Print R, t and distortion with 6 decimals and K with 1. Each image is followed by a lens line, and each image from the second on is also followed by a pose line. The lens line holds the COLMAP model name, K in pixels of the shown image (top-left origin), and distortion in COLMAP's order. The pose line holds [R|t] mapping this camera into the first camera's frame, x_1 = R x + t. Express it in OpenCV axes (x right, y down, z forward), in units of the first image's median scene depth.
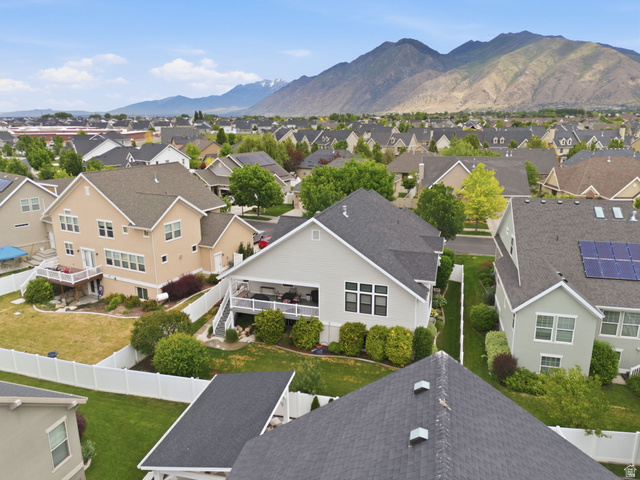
lens RADIAL K [[473.6, 0, 322.4], [0, 473.6, 243.1], [0, 0, 1]] dist [0.051896, -0.030104]
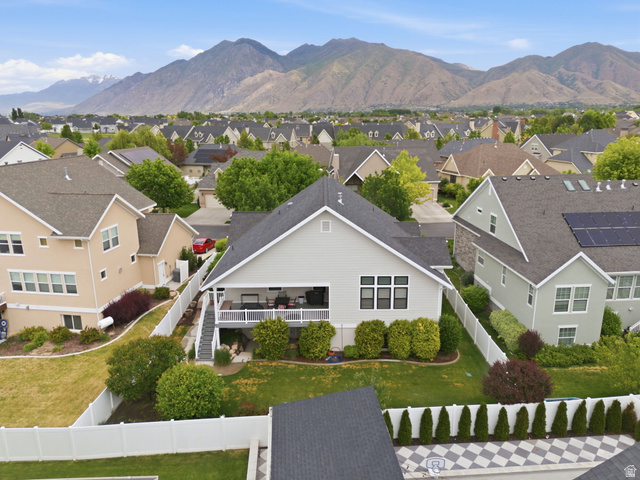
lens RADIAL K [[473.6, 0, 320.2], [0, 473.6, 237.4], [0, 0, 1]] dist [0.051896, -0.030104]
pose [[0.950060, -0.080785, 0.301429, -0.222273], [0.084283, 0.996441, 0.001406, 0.001132], [-0.300470, 0.024069, 0.953488, 0.133740]]
